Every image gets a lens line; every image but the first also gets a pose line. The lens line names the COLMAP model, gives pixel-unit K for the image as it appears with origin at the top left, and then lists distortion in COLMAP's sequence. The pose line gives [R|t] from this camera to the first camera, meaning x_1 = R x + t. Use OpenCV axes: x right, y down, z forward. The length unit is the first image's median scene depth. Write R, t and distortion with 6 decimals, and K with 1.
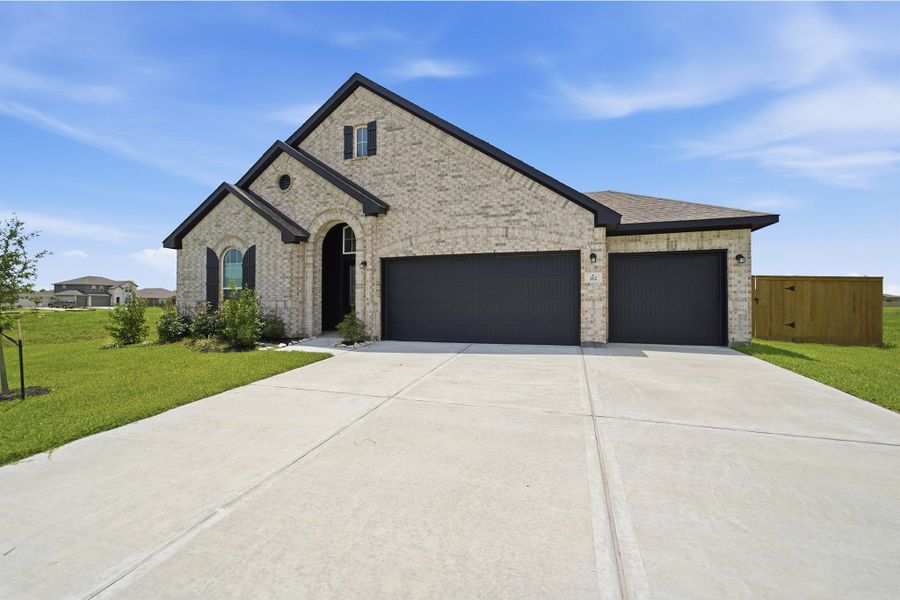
lens RADIAL K [[364.5, 0, 454.7], [0, 364.5, 301.3], [0, 0, 1]] dist [-0.022032, 0.009921]
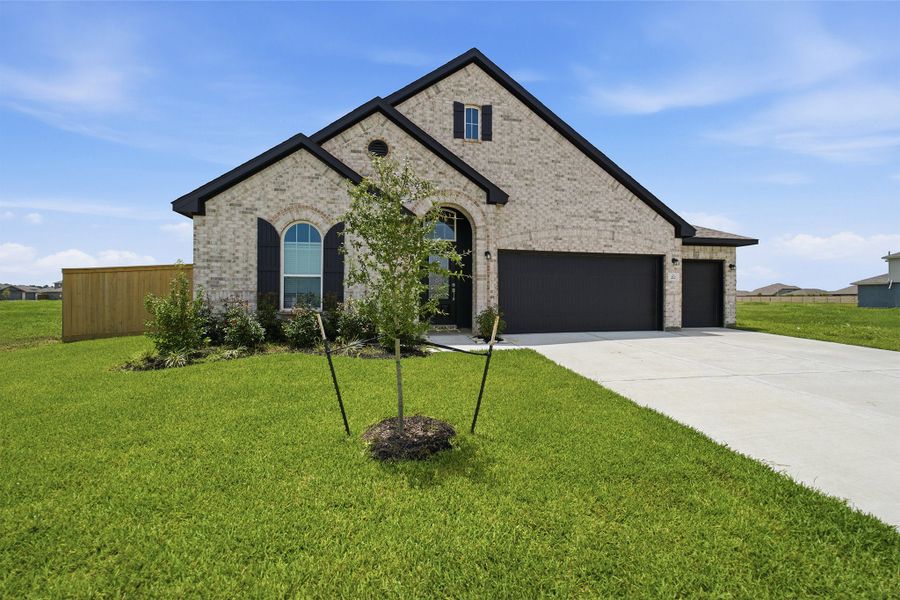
lens RADIAL K [[368.3, 0, 455.2], [0, 368.3, 300.8], [0, 0, 1]] dist [-0.020526, 0.009205]
pose [[0.878834, -0.001614, 0.477124, -0.781056], [-0.005961, 0.999879, 0.014363, 0.004018], [-0.477090, -0.015467, 0.878718, 0.192826]]
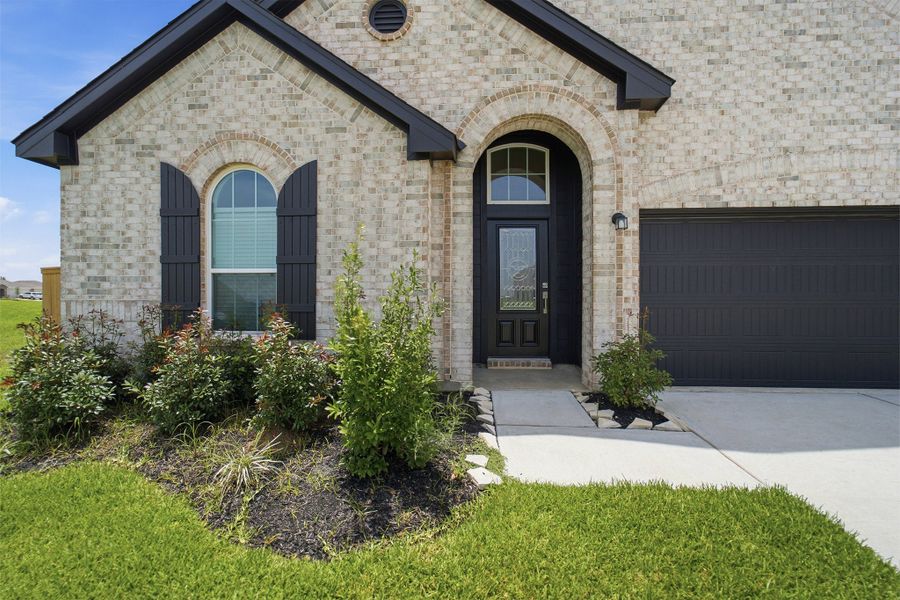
lens RADIAL K [[368.3, 0, 455.2], [0, 368.3, 300.8], [0, 0, 1]] dist [-0.020526, 0.009205]
pose [[0.971254, -0.001013, 0.238044, -0.540191], [-0.004357, 0.999748, 0.022035, -0.014921], [-0.238006, -0.022439, 0.971004, 0.623125]]
